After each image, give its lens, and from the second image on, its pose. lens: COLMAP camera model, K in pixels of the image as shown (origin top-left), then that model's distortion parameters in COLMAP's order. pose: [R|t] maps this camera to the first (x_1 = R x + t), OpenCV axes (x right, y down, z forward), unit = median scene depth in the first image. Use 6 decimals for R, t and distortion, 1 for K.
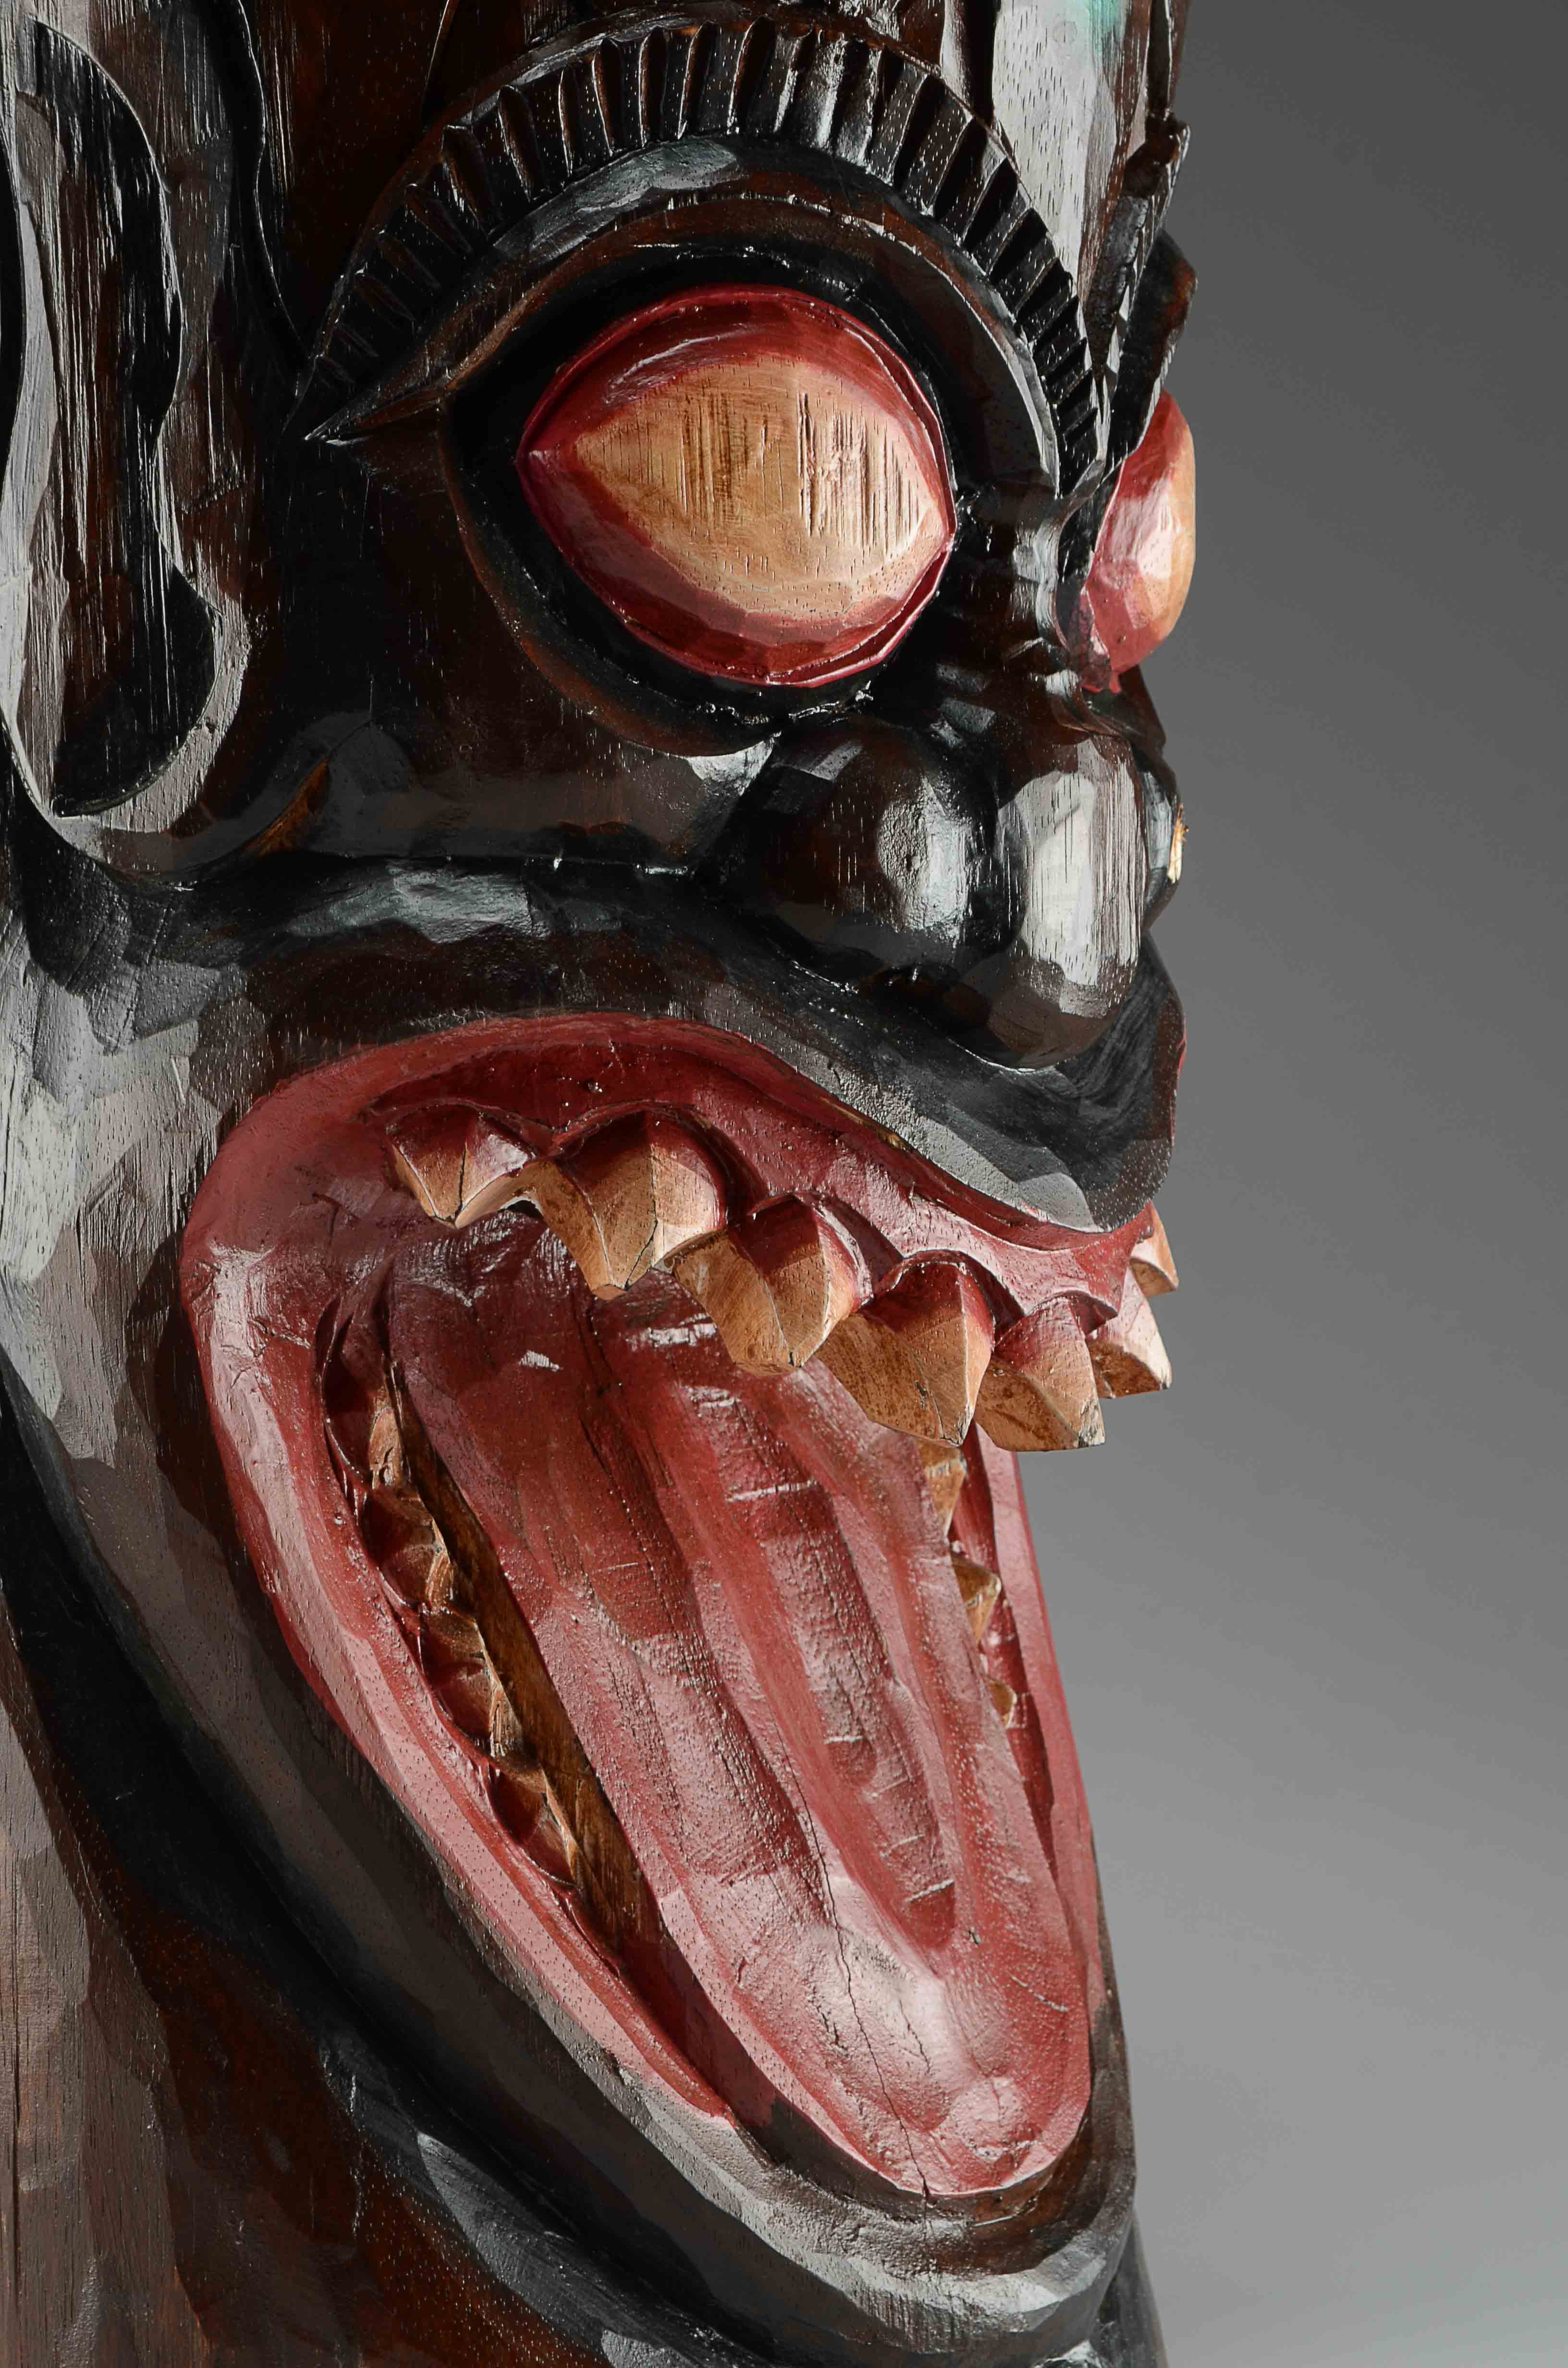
lens RADIAL K [[5017.3, 0, 784.0], [0, 5017.3, 1184.0], [0, 0, 1]] dist [0.030005, -0.042240]
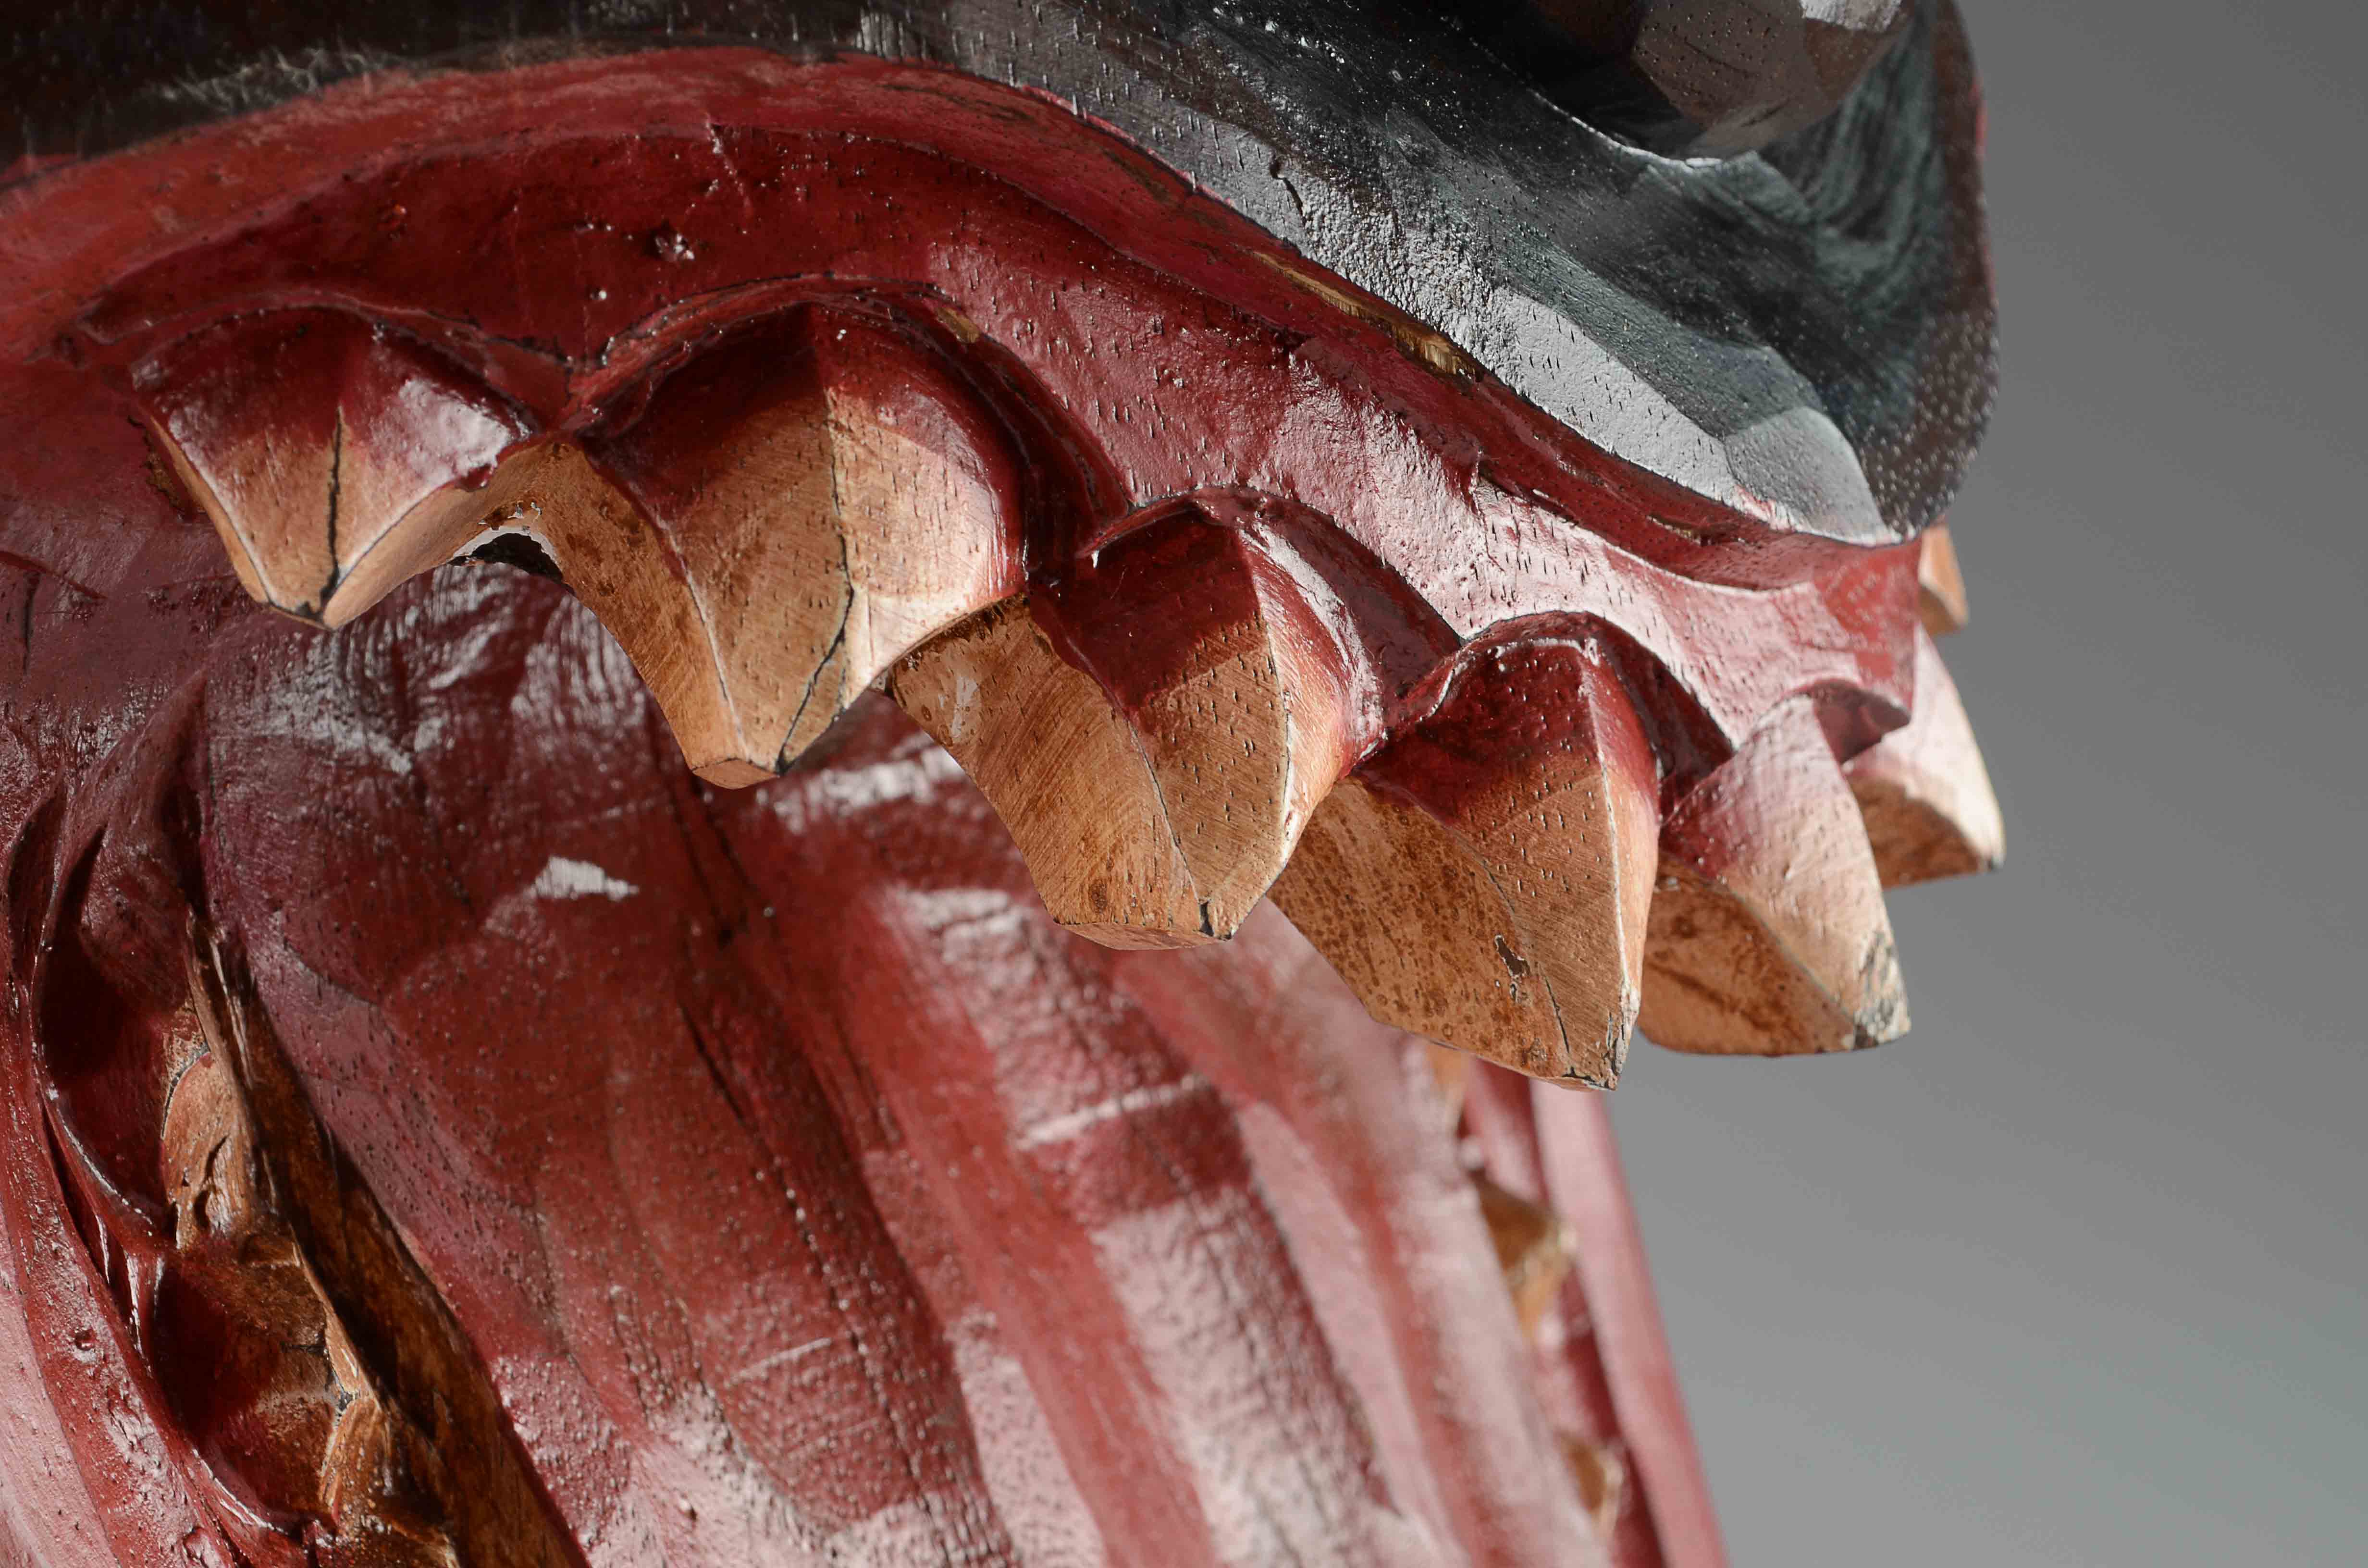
lens RADIAL K [[5182.2, 0, 1184.0], [0, 5182.2, 784.0], [0, 0, 1]] dist [0.023612, -0.037837]
pose [[0.997868, -0.041875, 0.050069, -0.020164], [0.036943, 0.994727, 0.095671, -0.014757], [-0.053811, -0.093617, 0.994153, 0.592808]]
